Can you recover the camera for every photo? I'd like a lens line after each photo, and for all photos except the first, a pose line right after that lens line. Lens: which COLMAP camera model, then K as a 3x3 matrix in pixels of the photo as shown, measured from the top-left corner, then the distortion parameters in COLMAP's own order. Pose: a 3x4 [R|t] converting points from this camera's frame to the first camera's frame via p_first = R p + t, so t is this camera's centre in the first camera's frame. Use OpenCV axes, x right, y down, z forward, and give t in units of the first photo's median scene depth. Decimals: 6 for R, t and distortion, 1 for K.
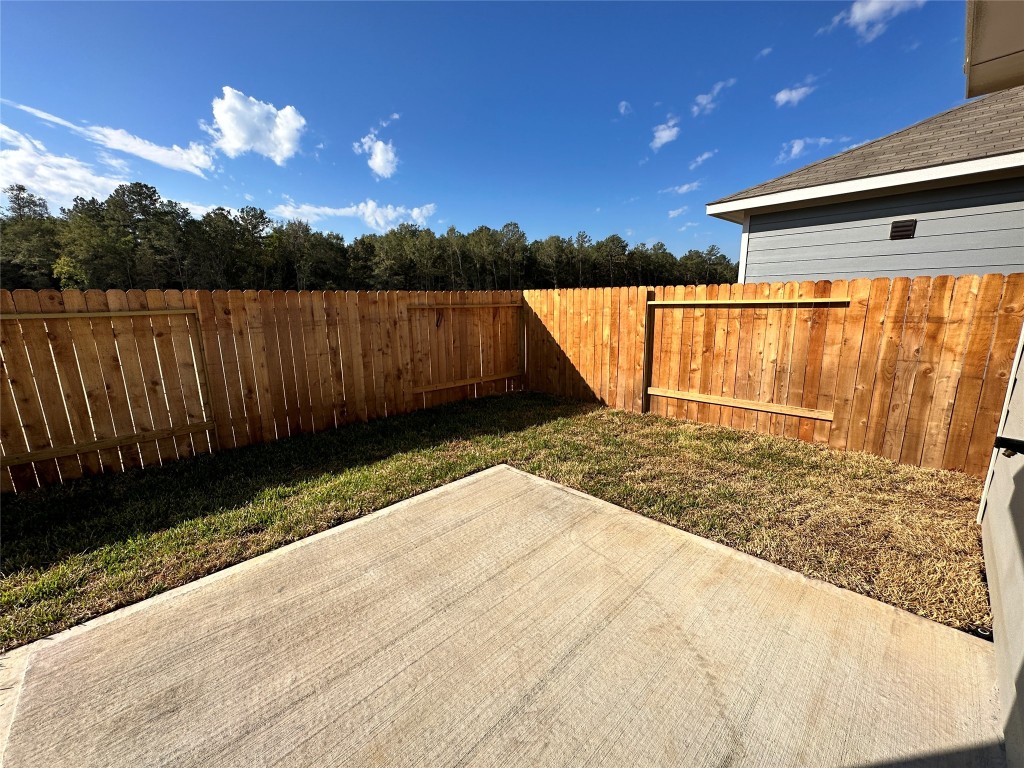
lens RADIAL K [[407.3, 0, 511.7], [0, 407.3, 386.4], [0, 0, 1]] dist [-0.001113, 0.000975]
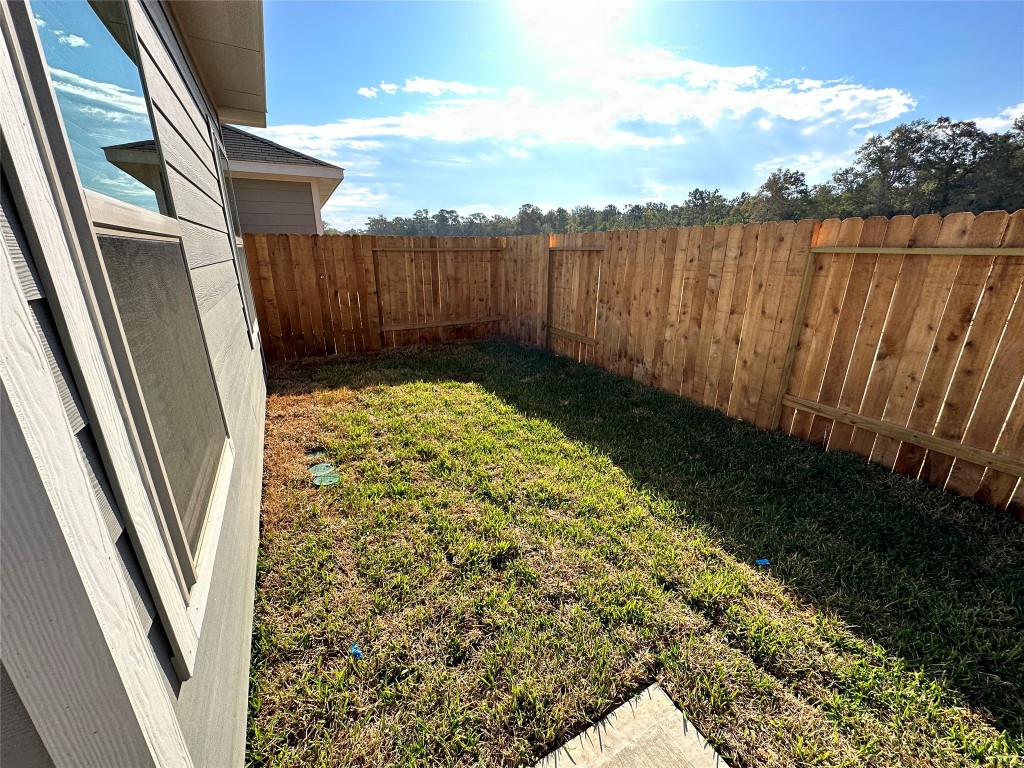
lens RADIAL K [[407.3, 0, 510.3], [0, 407.3, 383.0], [0, 0, 1]] dist [-0.001113, 0.000975]
pose [[-0.247511, 0.312127, -0.917232, -0.341045], [-0.188616, 0.913054, 0.361602, -0.065015], [0.950349, 0.262505, -0.167119, 0.378547]]
